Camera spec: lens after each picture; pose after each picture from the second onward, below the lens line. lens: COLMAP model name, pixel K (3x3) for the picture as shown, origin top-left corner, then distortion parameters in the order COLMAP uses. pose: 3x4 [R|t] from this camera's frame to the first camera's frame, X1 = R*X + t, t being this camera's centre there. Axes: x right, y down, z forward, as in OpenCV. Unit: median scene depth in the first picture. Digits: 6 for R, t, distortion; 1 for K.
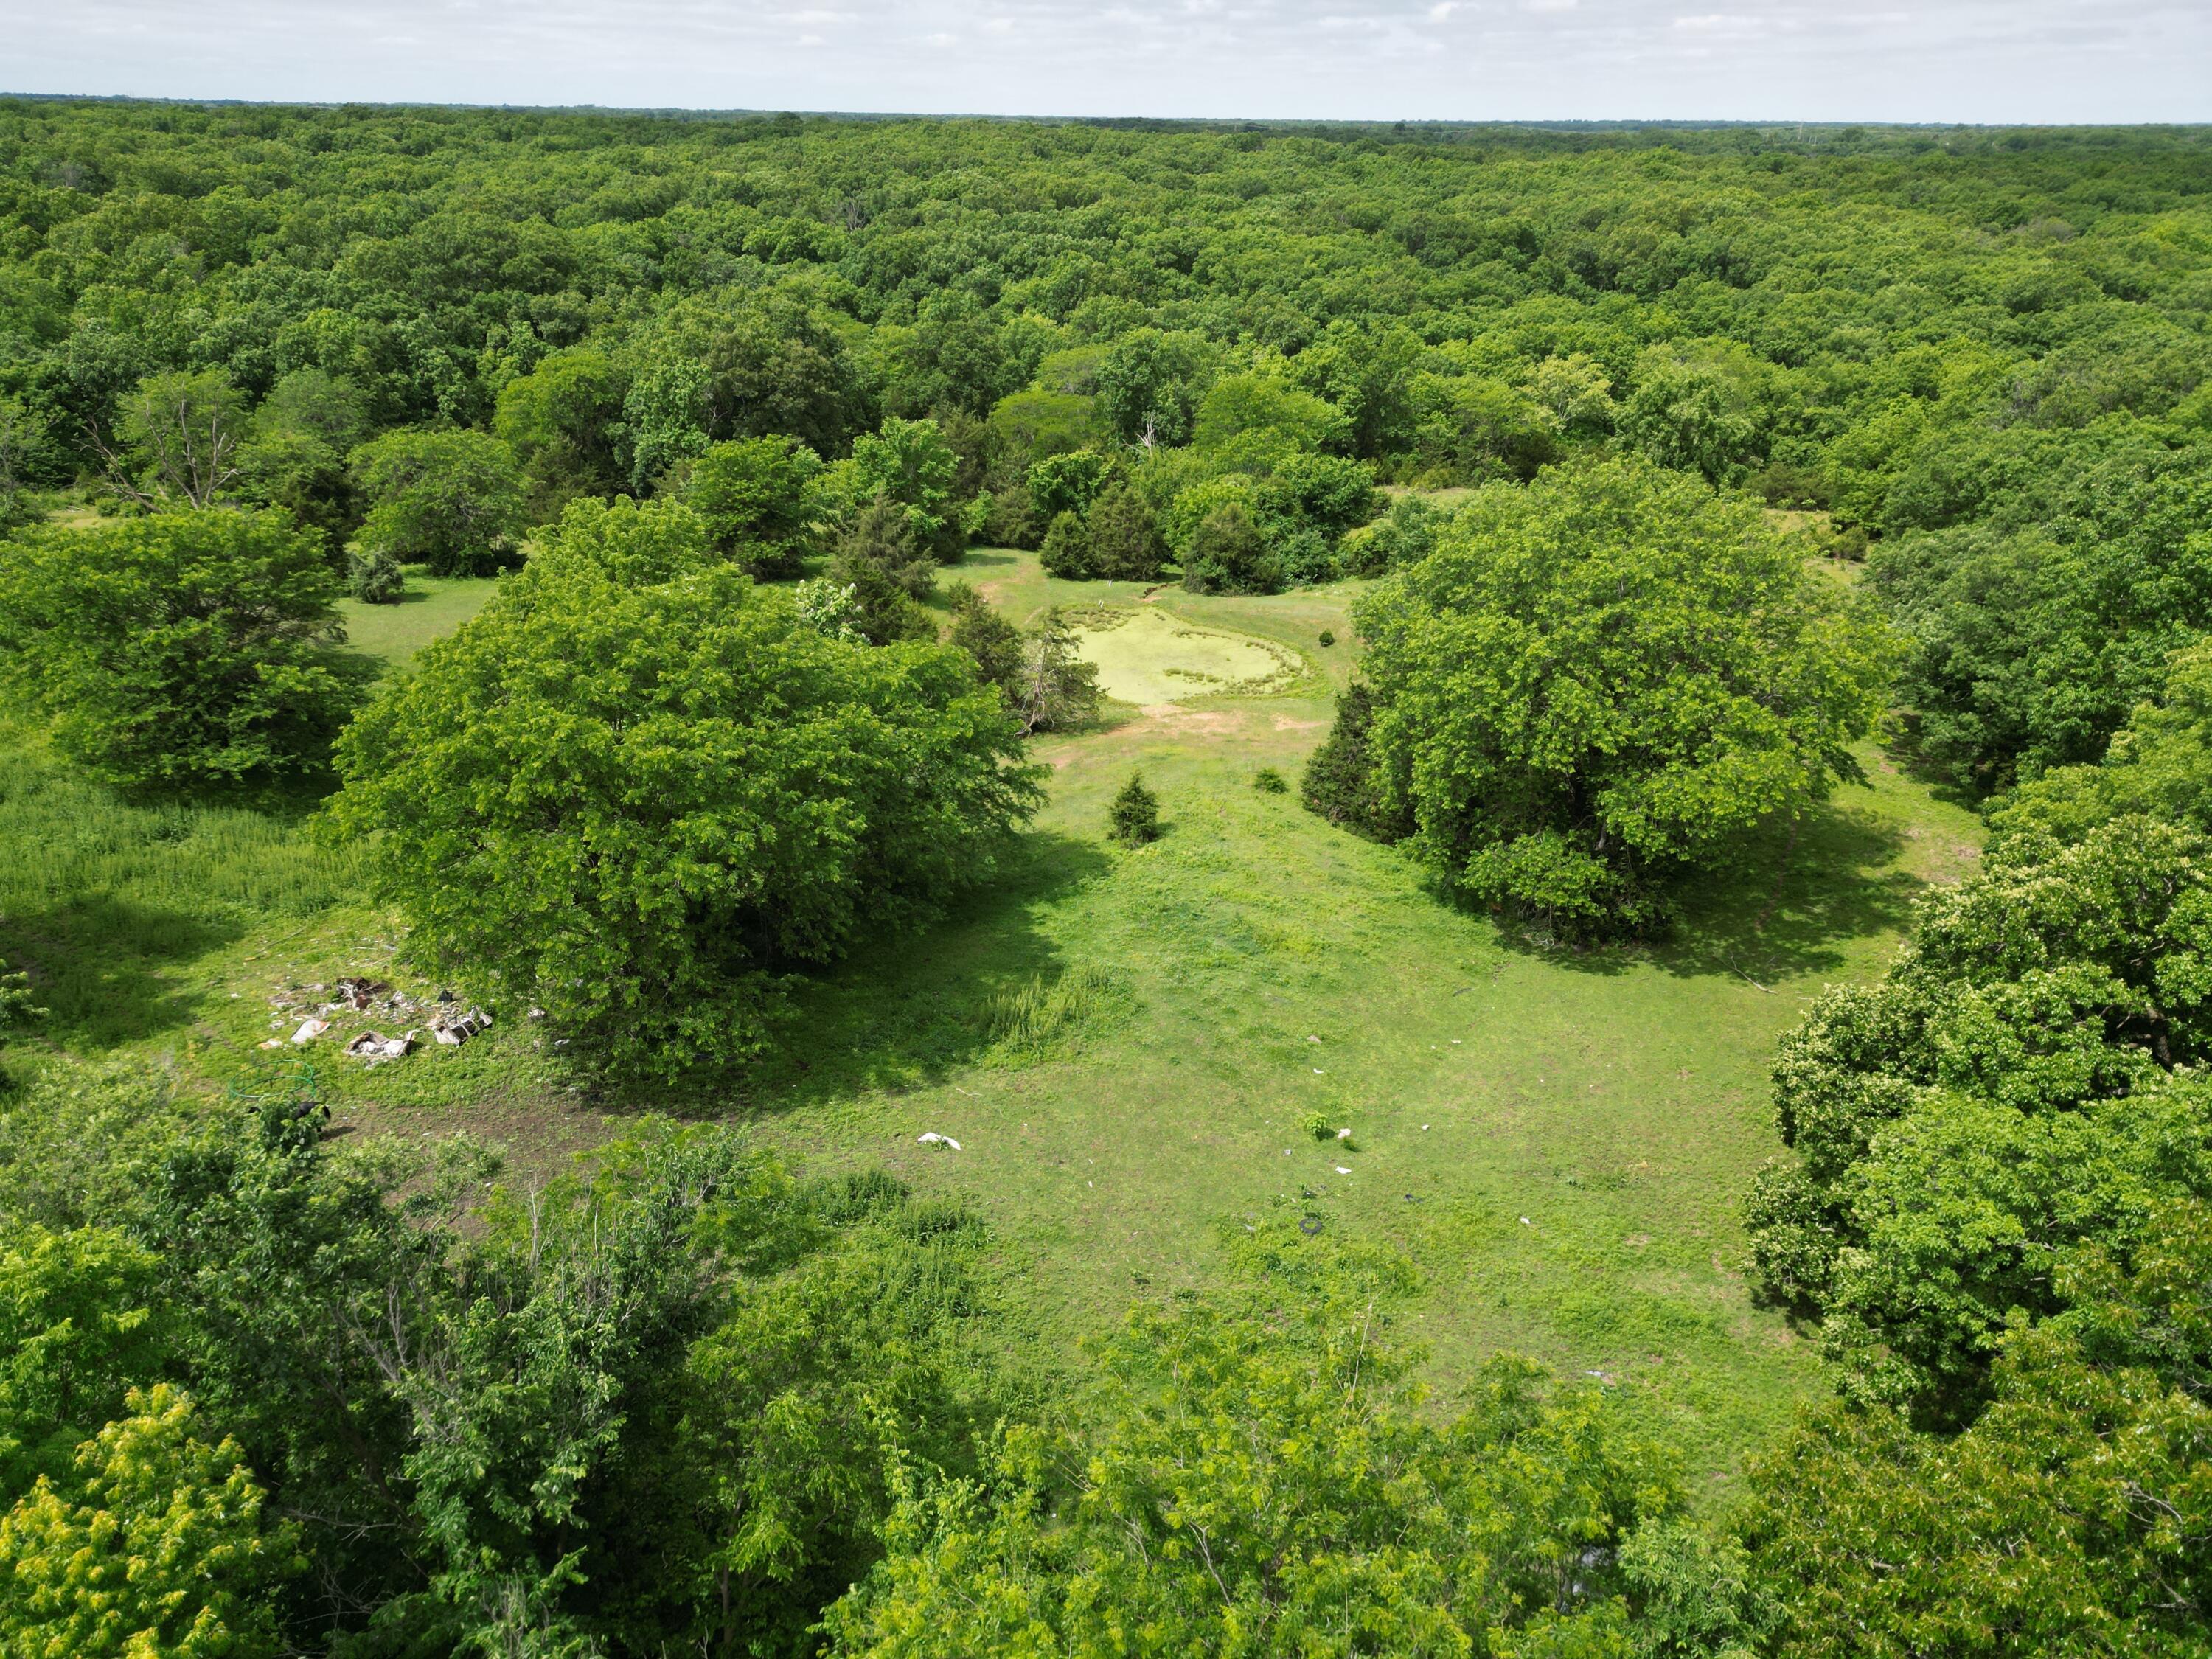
lens RADIAL K [[1544.8, 0, 1106.3], [0, 1544.8, 822.5], [0, 0, 1]] dist [0.066009, -0.060373]
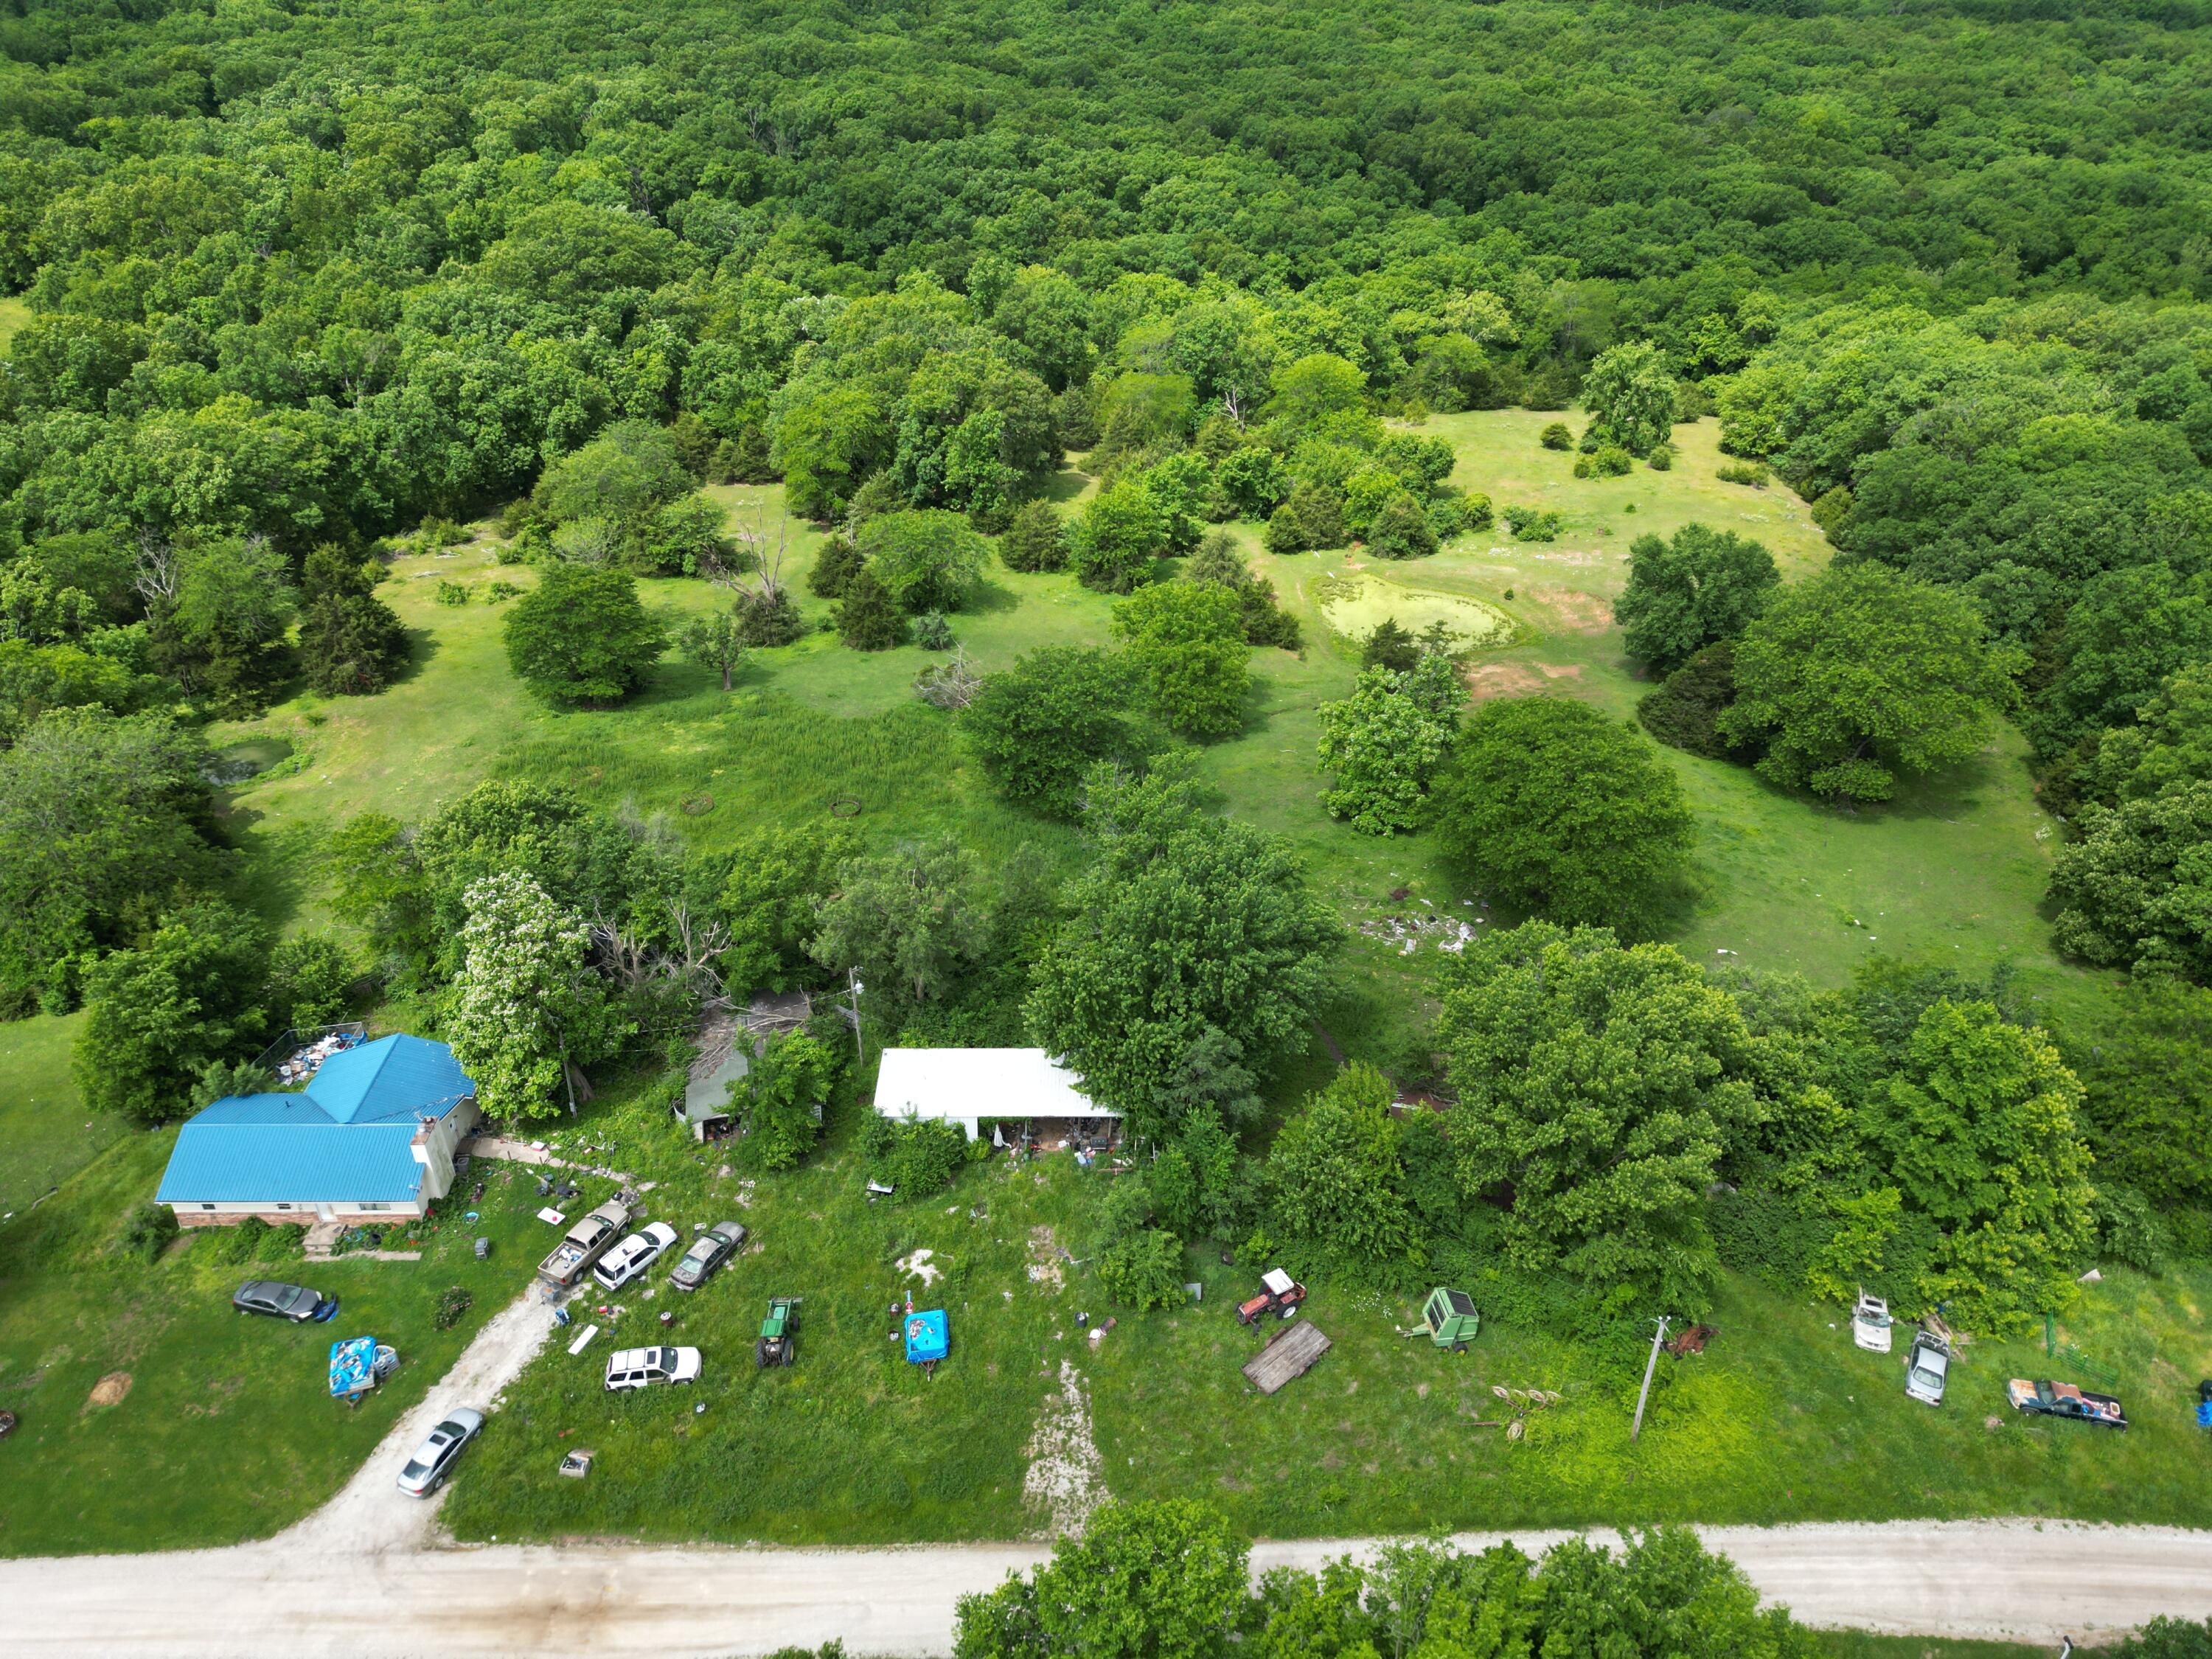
lens RADIAL K [[1544.8, 0, 1106.3], [0, 1544.8, 822.5], [0, 0, 1]] dist [0.066009, -0.060373]
pose [[0.965542, -0.132649, 0.223902, -0.364986], [0.097684, 0.982168, 0.160633, -0.108681], [-0.241218, -0.133227, 0.961283, -0.240788]]
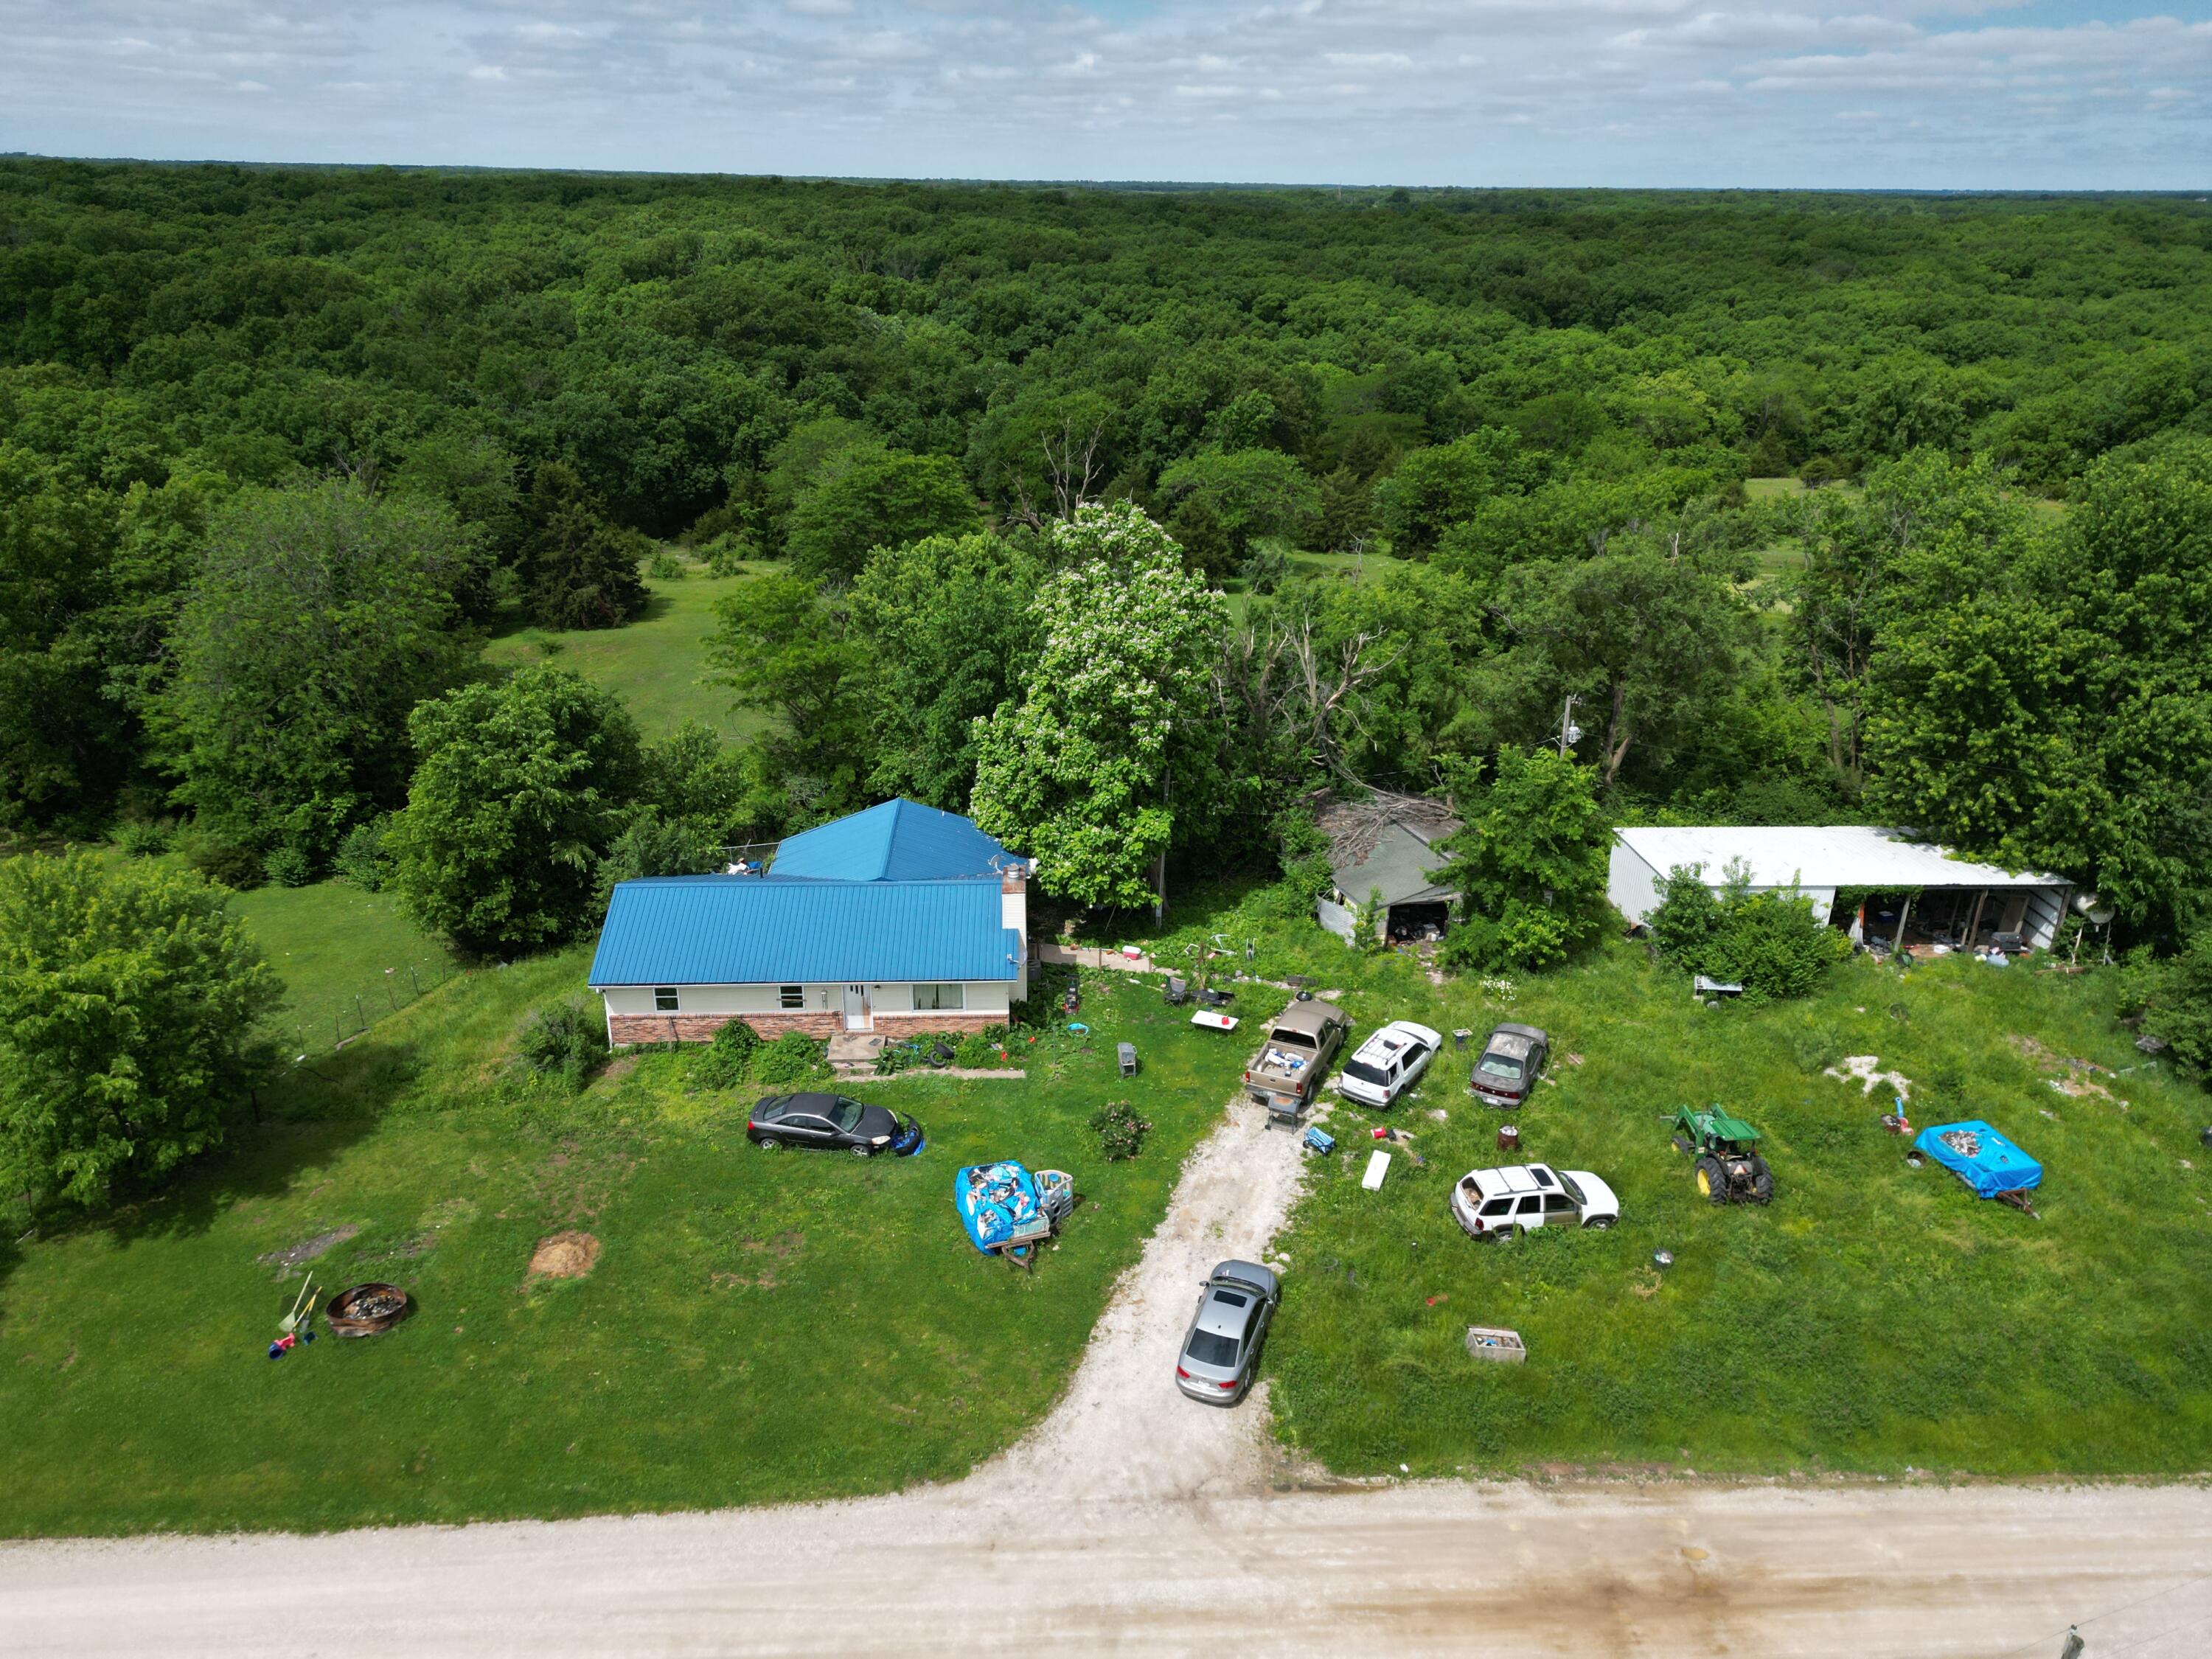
lens RADIAL K [[1544.8, 0, 1106.3], [0, 1544.8, 822.5], [0, 0, 1]] dist [0.066009, -0.060373]
pose [[0.957325, -0.106924, 0.268506, -0.513953], [0.115043, 0.993253, -0.014640, 0.020258], [-0.265129, 0.044905, 0.963167, -0.051965]]
